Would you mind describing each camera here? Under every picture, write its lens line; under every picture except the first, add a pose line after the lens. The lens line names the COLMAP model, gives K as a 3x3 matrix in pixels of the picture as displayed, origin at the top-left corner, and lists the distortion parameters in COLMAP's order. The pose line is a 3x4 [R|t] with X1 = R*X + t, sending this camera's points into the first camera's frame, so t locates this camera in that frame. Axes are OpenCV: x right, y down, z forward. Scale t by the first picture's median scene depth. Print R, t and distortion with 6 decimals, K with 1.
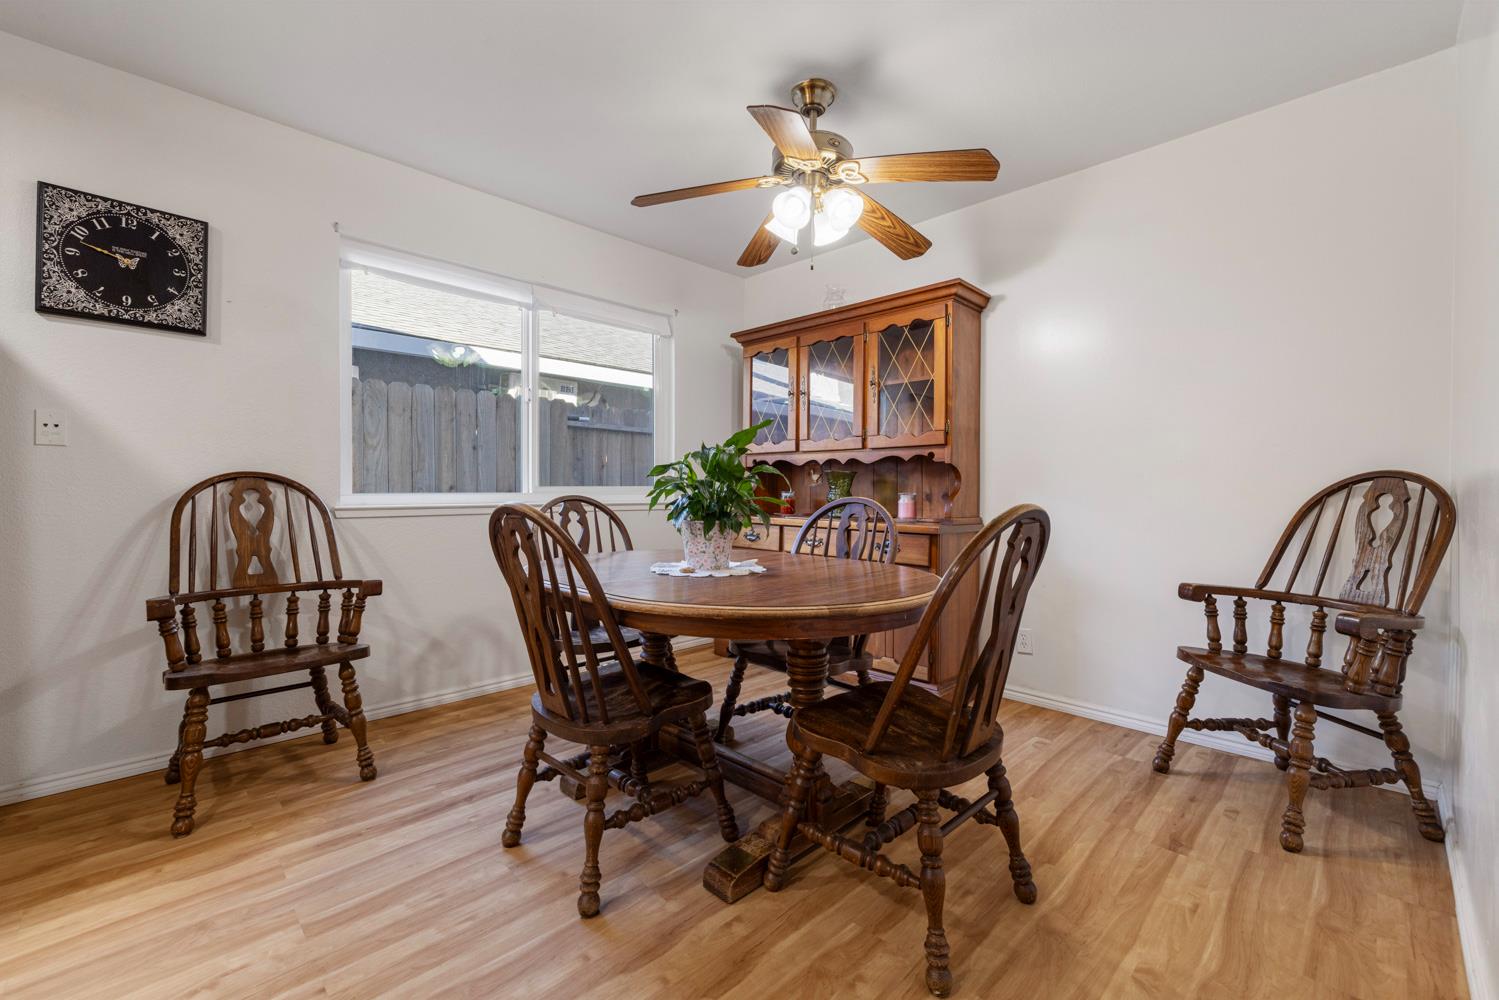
lens RADIAL K [[623.8, 0, 747.8], [0, 623.8, 495.2], [0, 0, 1]] dist [-0.000604, -0.000148]
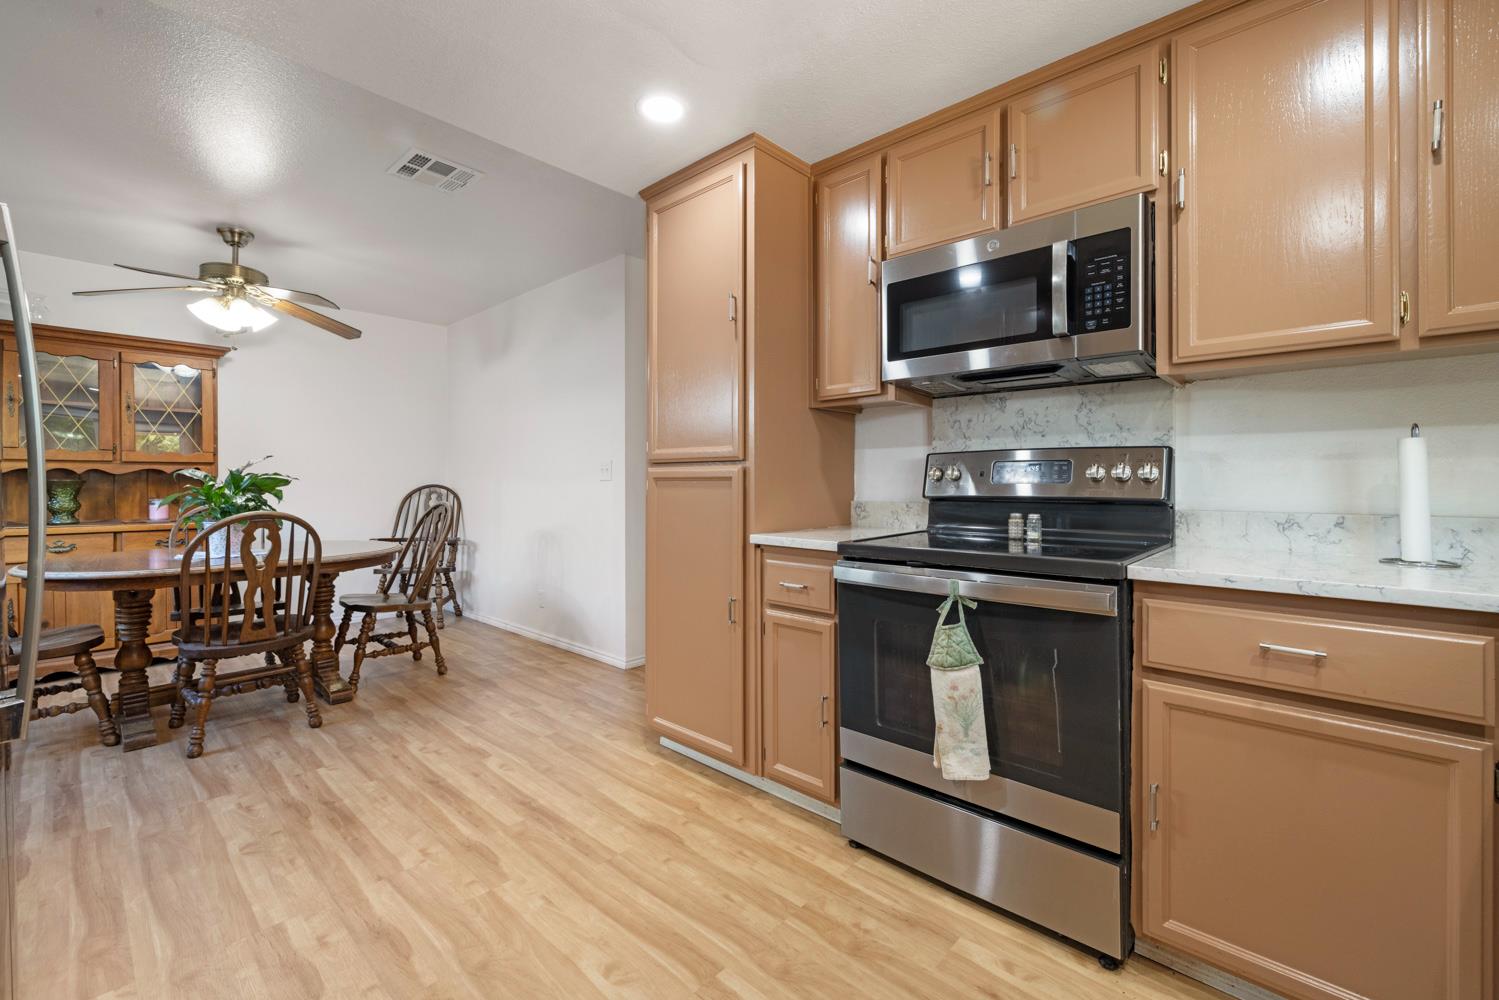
lens RADIAL K [[635.8, 0, 750.0], [0, 635.8, 486.3], [0, 0, 1]] dist [-0.000200, -0.000013]
pose [[-0.051859, -0.003246, 0.998649, -1.841236], [0.026758, 0.999631, 0.004639, -0.006603], [-0.998296, 0.026962, -0.051753, -0.161649]]
